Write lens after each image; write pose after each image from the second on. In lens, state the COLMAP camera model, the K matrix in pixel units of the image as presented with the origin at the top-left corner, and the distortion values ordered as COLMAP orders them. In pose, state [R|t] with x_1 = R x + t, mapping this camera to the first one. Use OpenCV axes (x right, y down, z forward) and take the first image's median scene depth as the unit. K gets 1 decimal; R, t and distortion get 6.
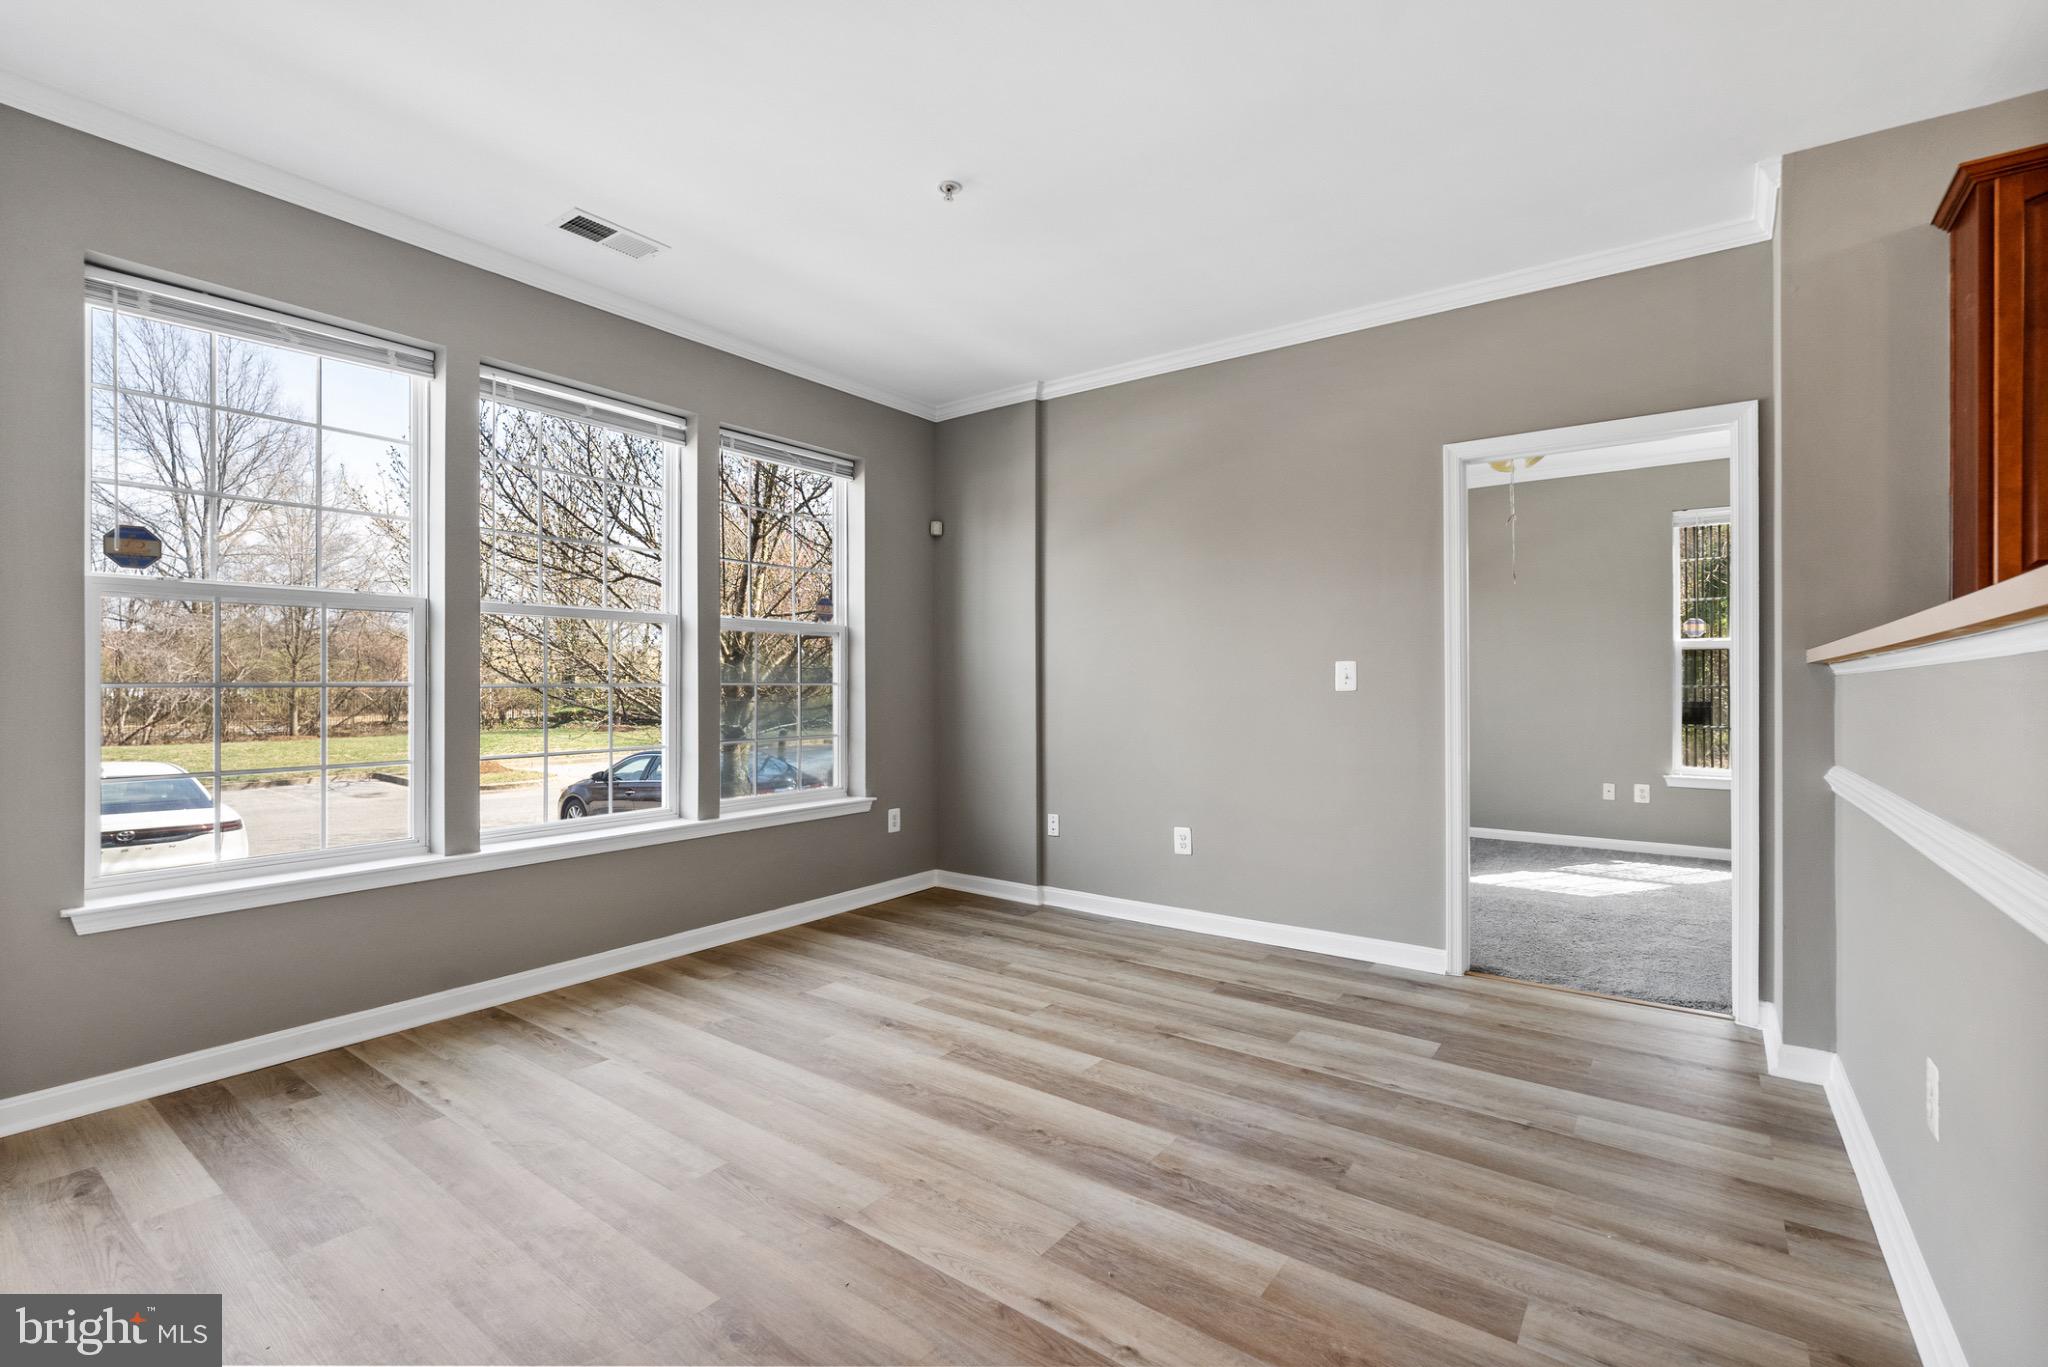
lens RADIAL K [[911.2, 0, 1030.6], [0, 911.2, 683.0], [0, 0, 1]] dist [-0.006859, 0.002518]
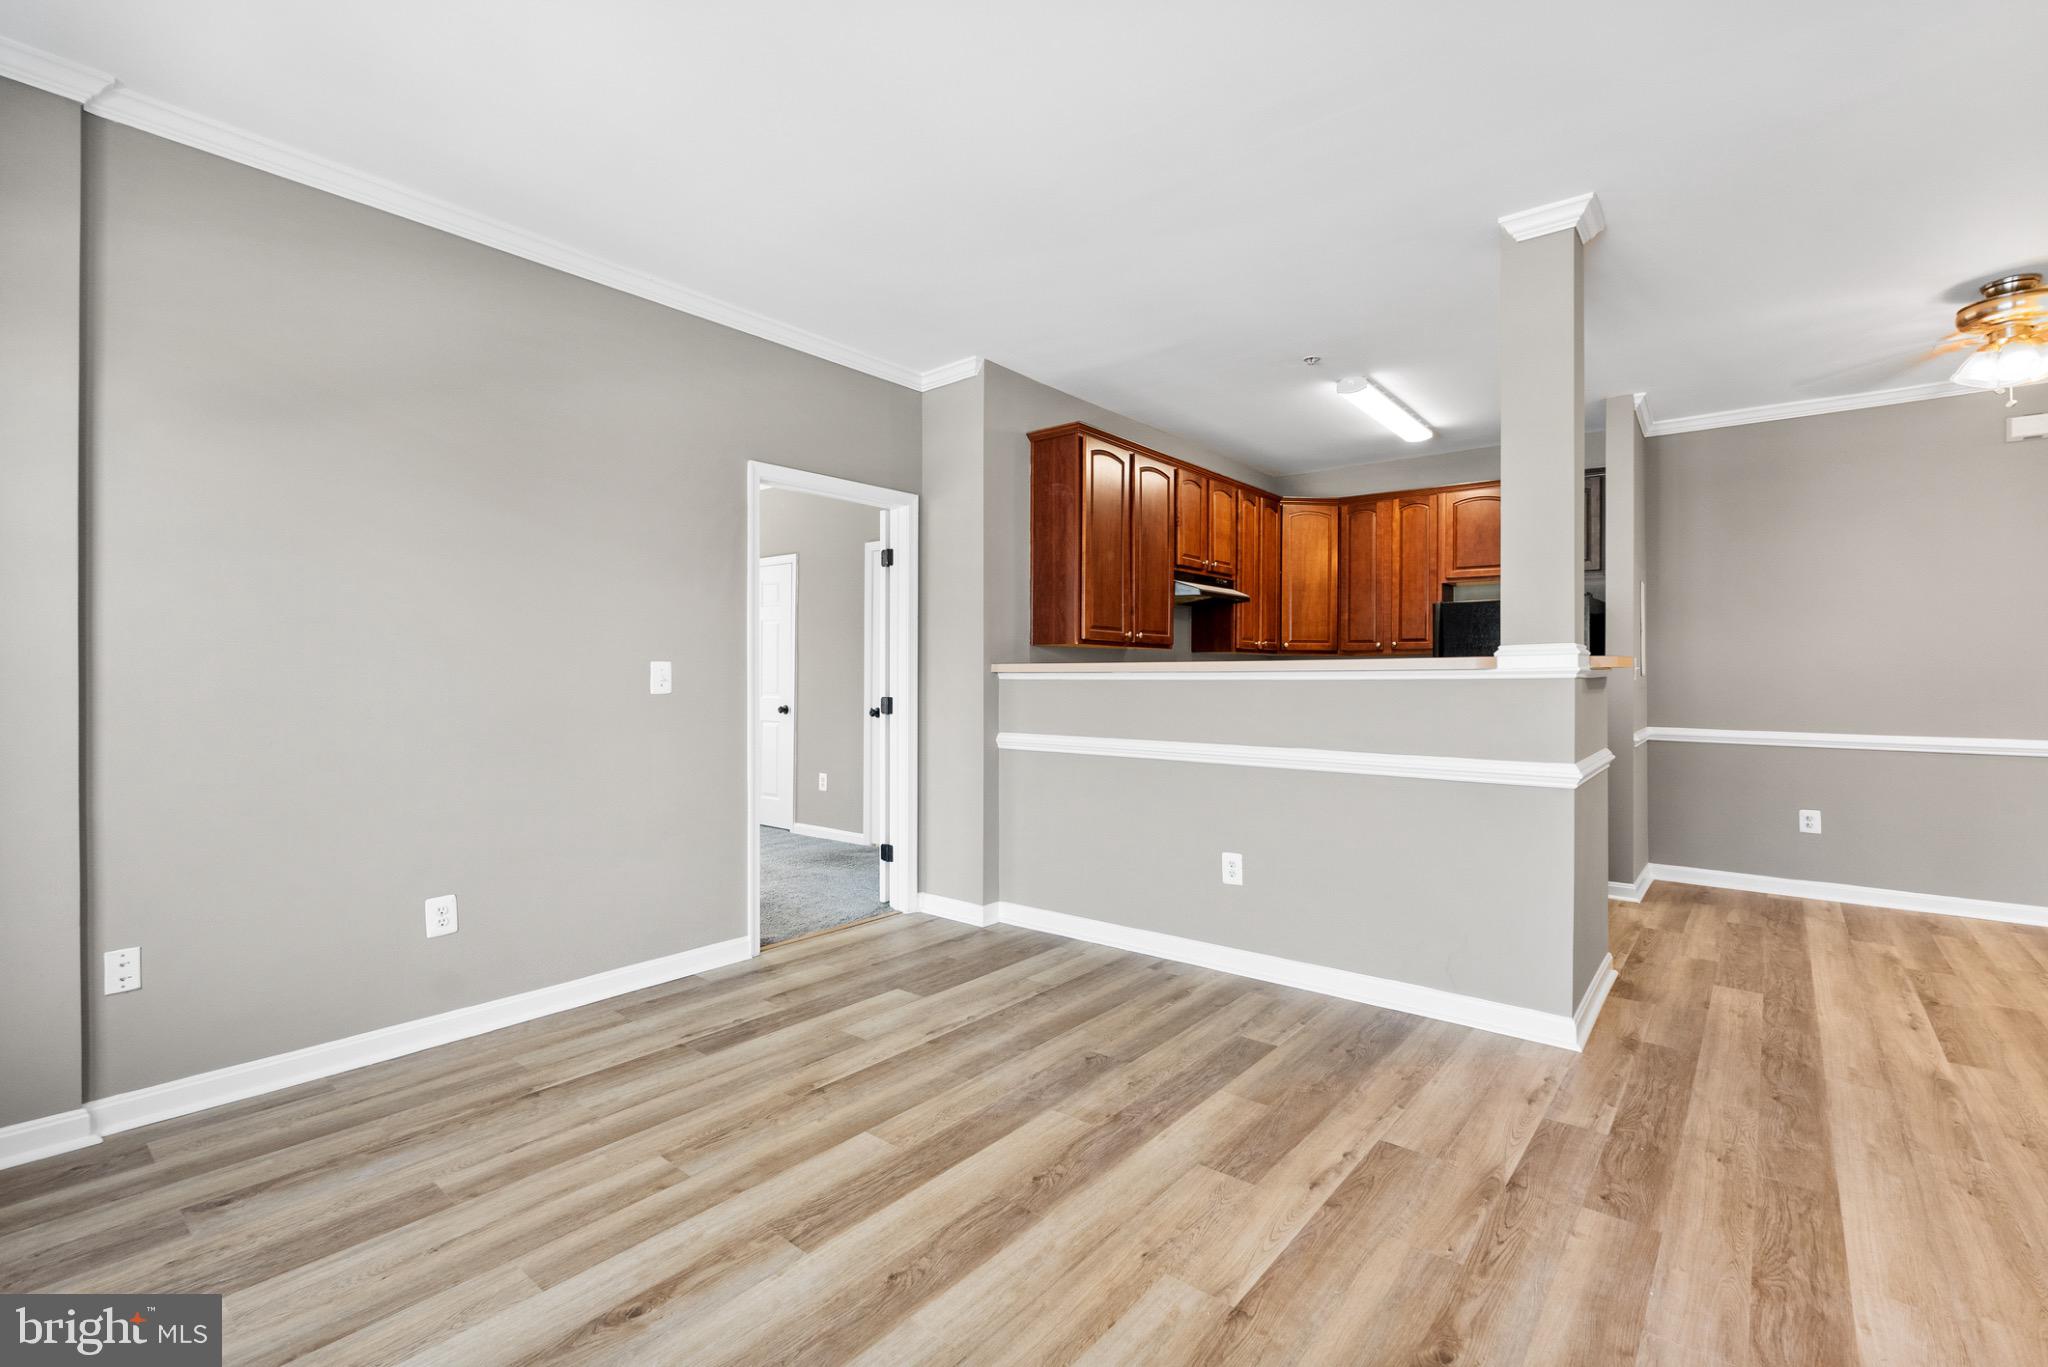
lens RADIAL K [[911.2, 0, 1031.0], [0, 911.2, 669.8], [0, 0, 1]] dist [-0.006859, 0.002518]
pose [[0.052544, 0.002062, 0.998616, -0.653340], [-0.005101, 0.999985, -0.001797, -0.018758], [-0.998606, -0.004999, 0.052554, 0.680056]]
